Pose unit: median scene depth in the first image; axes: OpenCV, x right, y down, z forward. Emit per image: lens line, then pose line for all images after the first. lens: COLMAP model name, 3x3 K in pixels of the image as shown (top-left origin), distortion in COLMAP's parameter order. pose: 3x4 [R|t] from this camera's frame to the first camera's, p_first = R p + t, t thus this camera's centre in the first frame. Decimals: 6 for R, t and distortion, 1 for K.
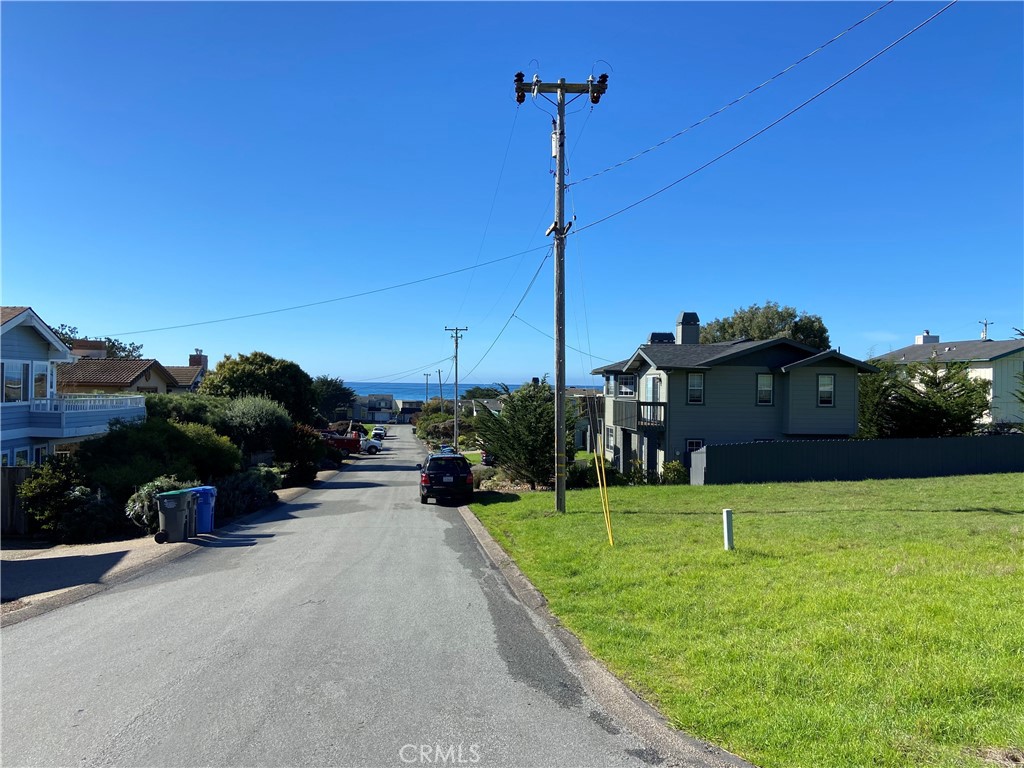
lens RADIAL K [[768.4, 0, 499.4], [0, 768.4, 381.4], [0, 0, 1]] dist [0.120043, -0.148605]
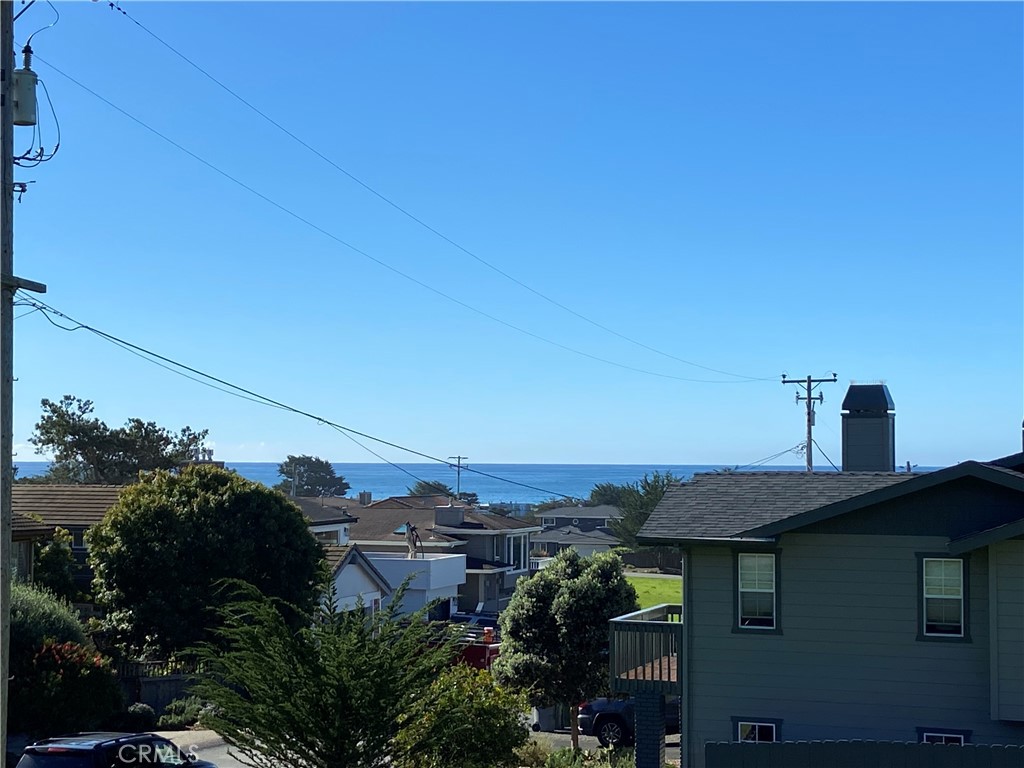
lens RADIAL K [[1801.4, 0, 491.8], [0, 1801.4, 376.6], [0, 0, 1]] dist [0.112157, -0.041838]
pose [[0.900151, -0.029970, -0.434546, 0.219788], [0.009031, 0.998700, -0.050171, -0.022533], [0.435484, 0.041237, 0.899251, 0.041971]]
